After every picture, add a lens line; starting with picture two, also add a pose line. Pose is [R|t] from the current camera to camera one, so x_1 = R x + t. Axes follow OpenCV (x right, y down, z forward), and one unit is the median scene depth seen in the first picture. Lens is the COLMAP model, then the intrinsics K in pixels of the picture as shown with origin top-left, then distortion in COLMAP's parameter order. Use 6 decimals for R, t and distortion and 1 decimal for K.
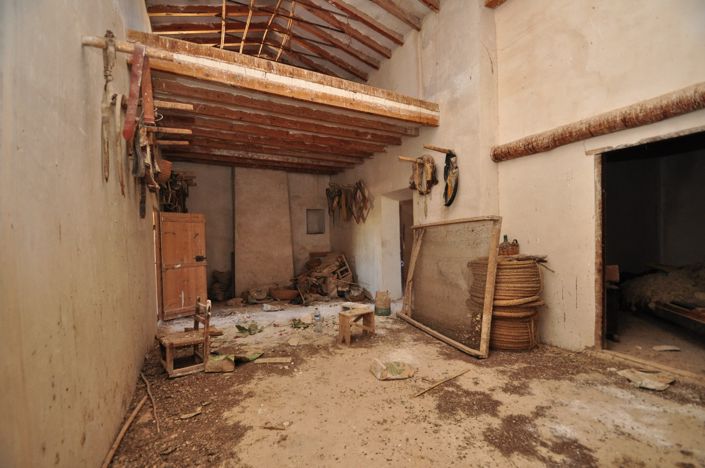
lens RADIAL K [[307.2, 0, 352.9], [0, 307.2, 247.3], [0, 0, 1]] dist [0.003304, -0.011094]
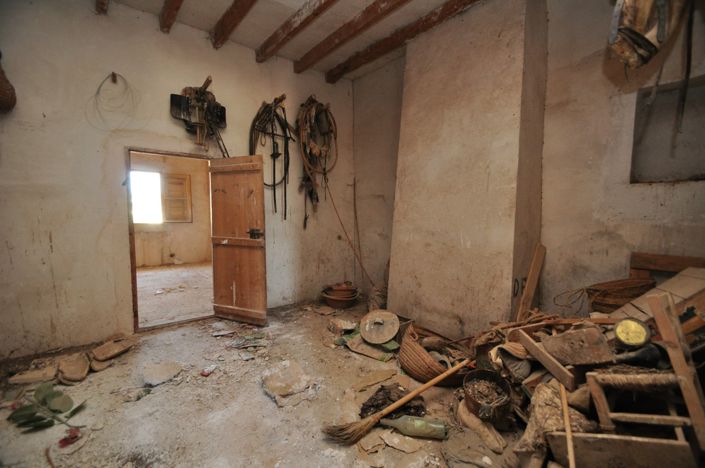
lens RADIAL K [[307.2, 0, 352.9], [0, 307.2, 247.3], [0, 0, 1]] dist [0.003304, -0.011094]
pose [[0.216193, 0.132619, -0.967302, 0.081386], [-0.035458, 0.991145, 0.127963, -0.014602], [0.975707, 0.006634, 0.218981, 0.811962]]
